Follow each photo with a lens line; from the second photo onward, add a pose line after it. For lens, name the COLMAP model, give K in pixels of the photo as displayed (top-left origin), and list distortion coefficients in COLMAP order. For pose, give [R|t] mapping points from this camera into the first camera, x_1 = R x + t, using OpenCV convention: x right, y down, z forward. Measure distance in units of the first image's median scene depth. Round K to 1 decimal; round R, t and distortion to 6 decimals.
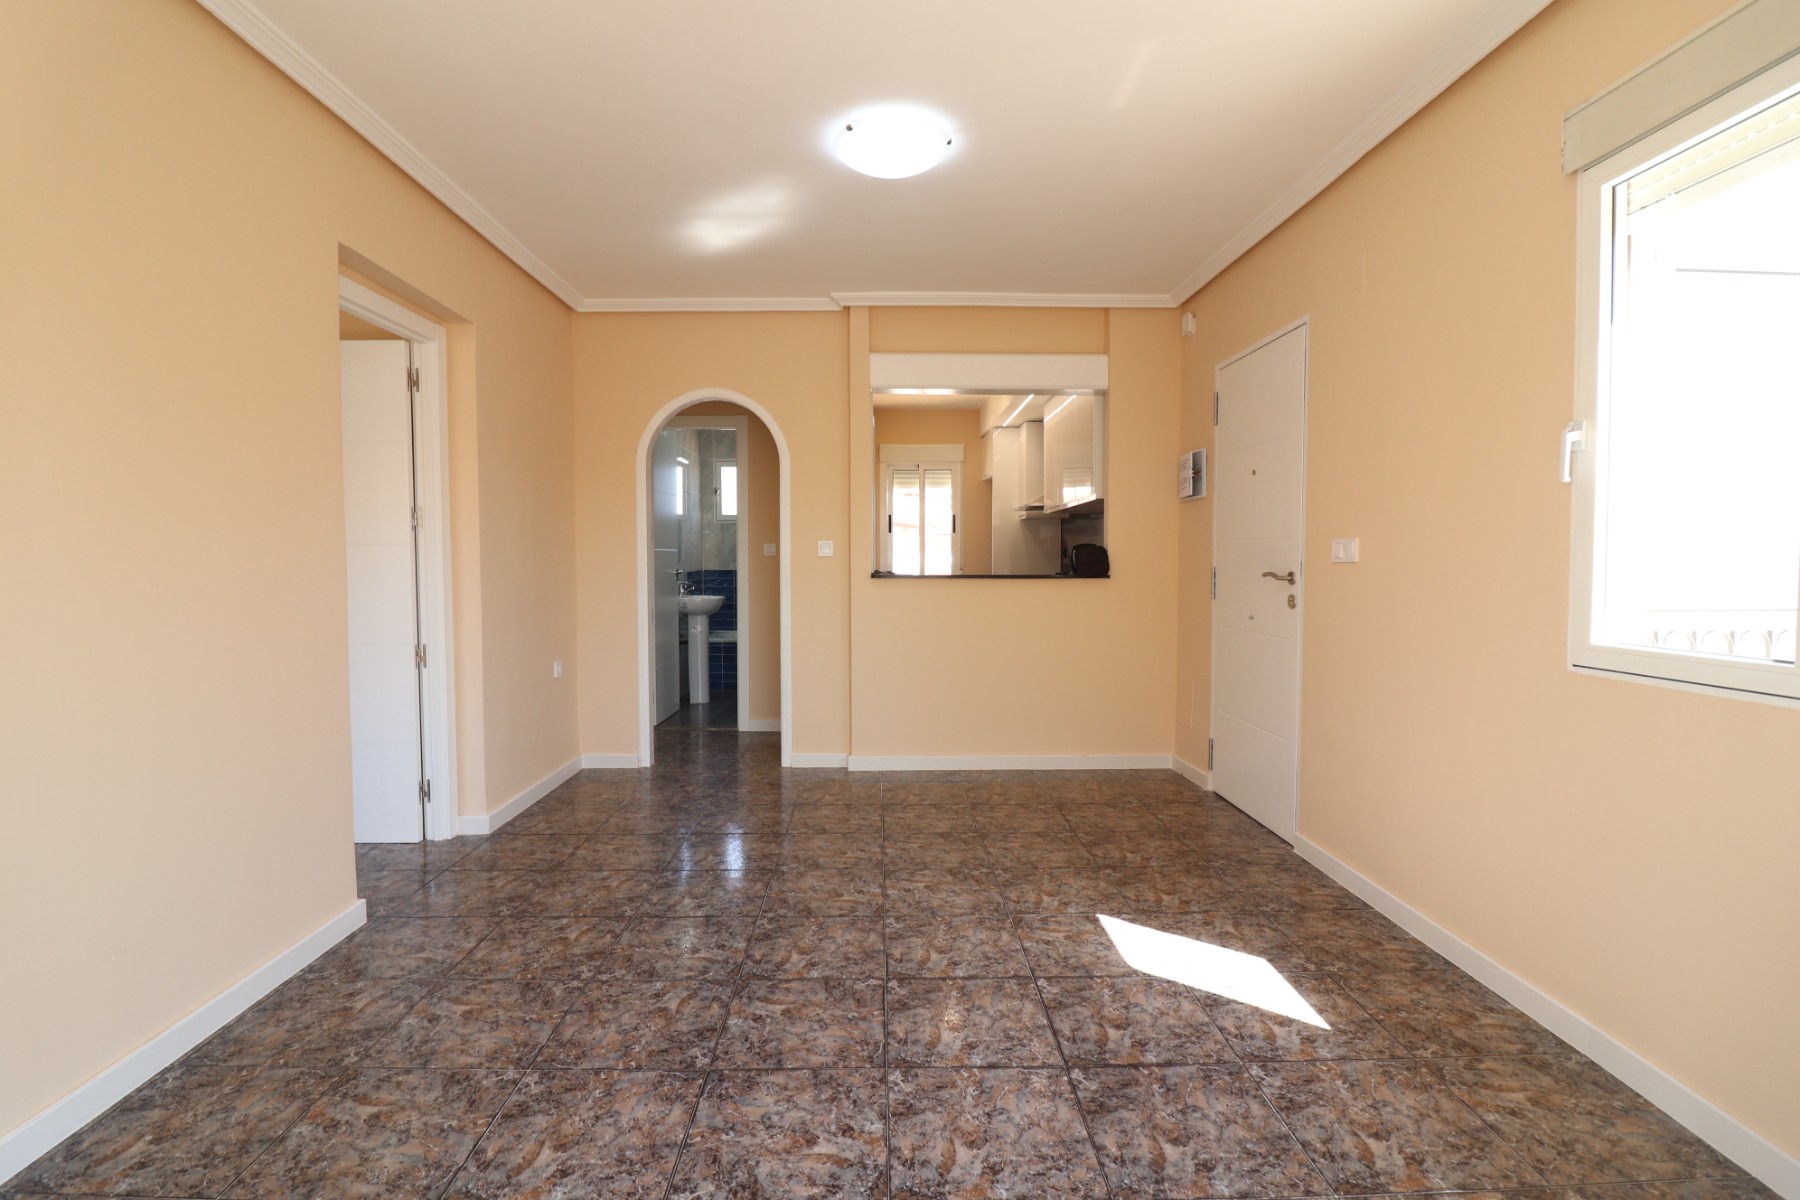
lens RADIAL K [[863.5, 0, 895.4], [0, 863.5, 529.4], [0, 0, 1]] dist [-0.001988, -0.011618]
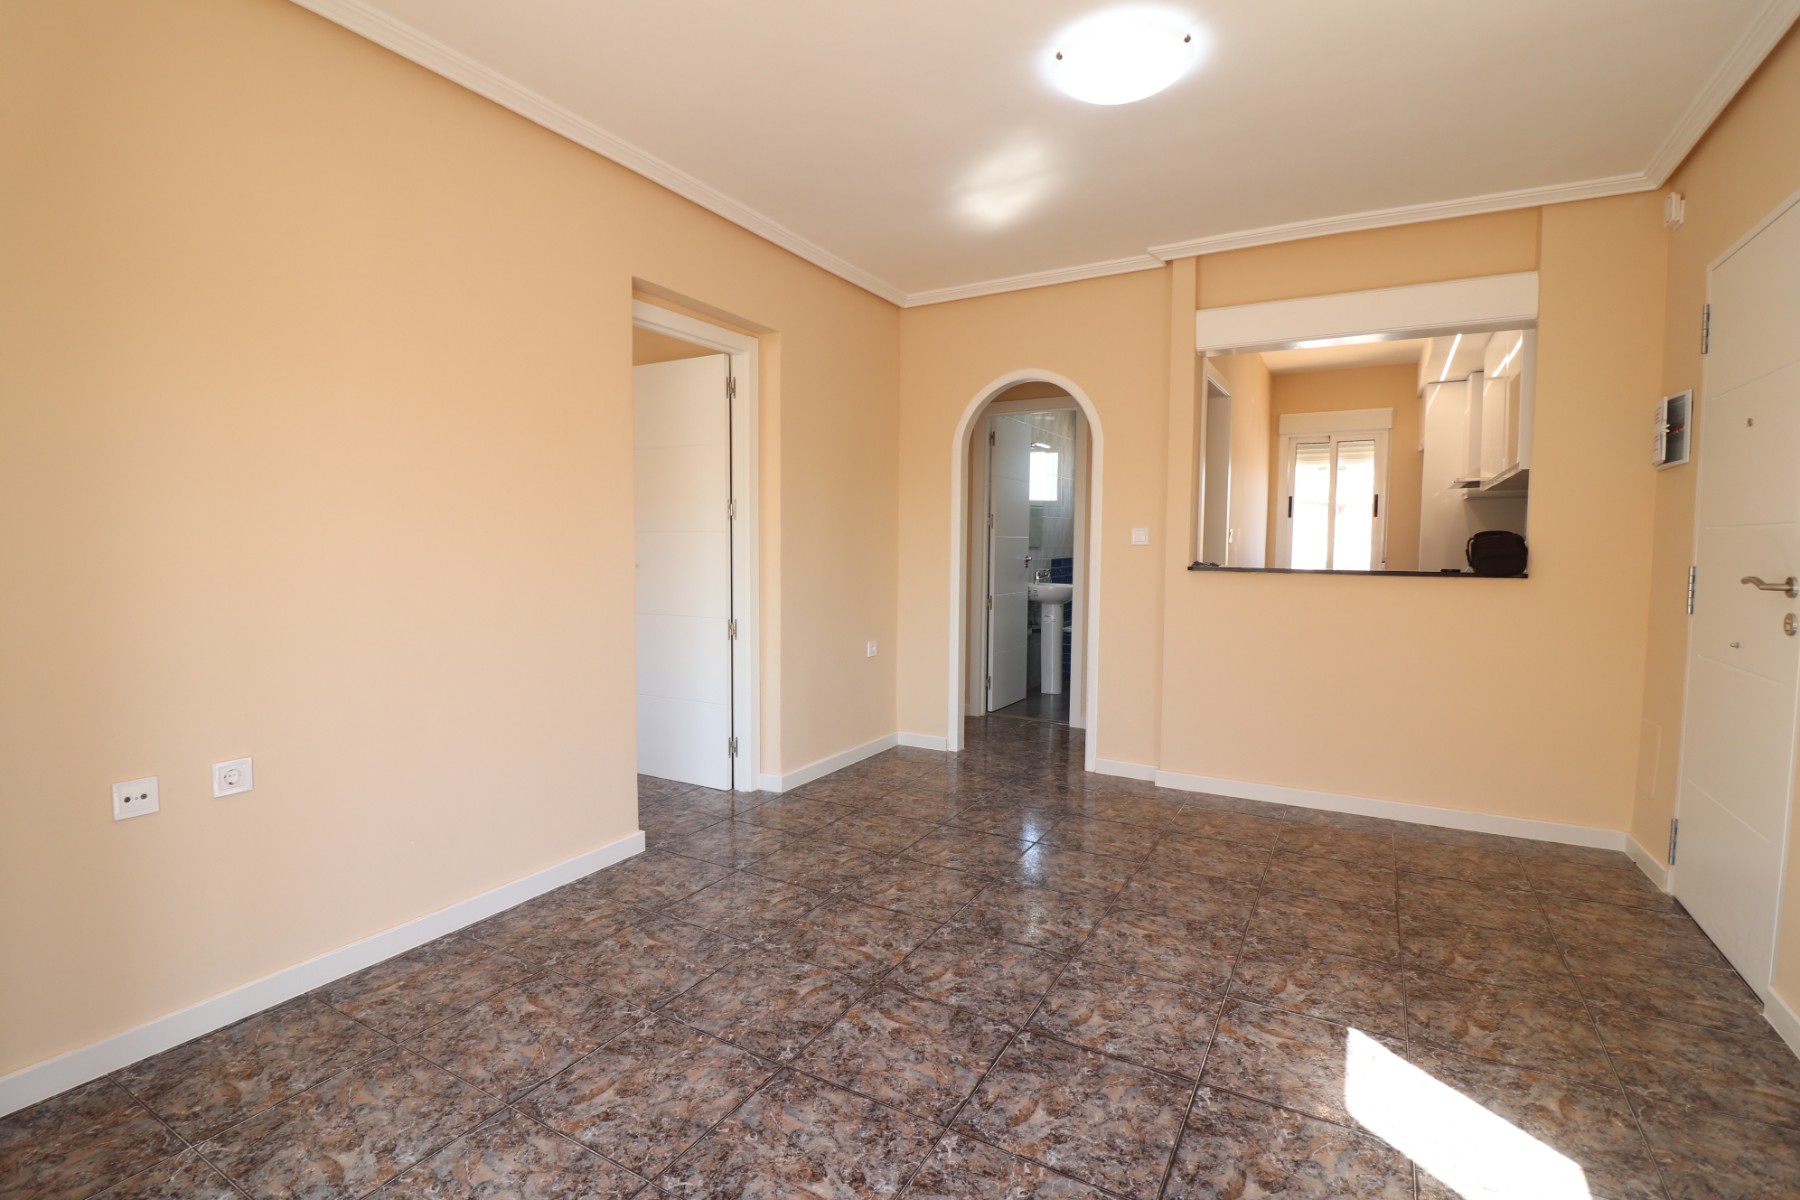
lens RADIAL K [[862.8, 0, 873.4], [0, 862.8, 540.2], [0, 0, 1]] dist [-0.001854, -0.012345]
pose [[0.851660, 0.006162, -0.524058, 0.245939], [0.009108, 0.999606, 0.026554, -0.000300], [0.524016, -0.027388, 0.851268, 0.146660]]
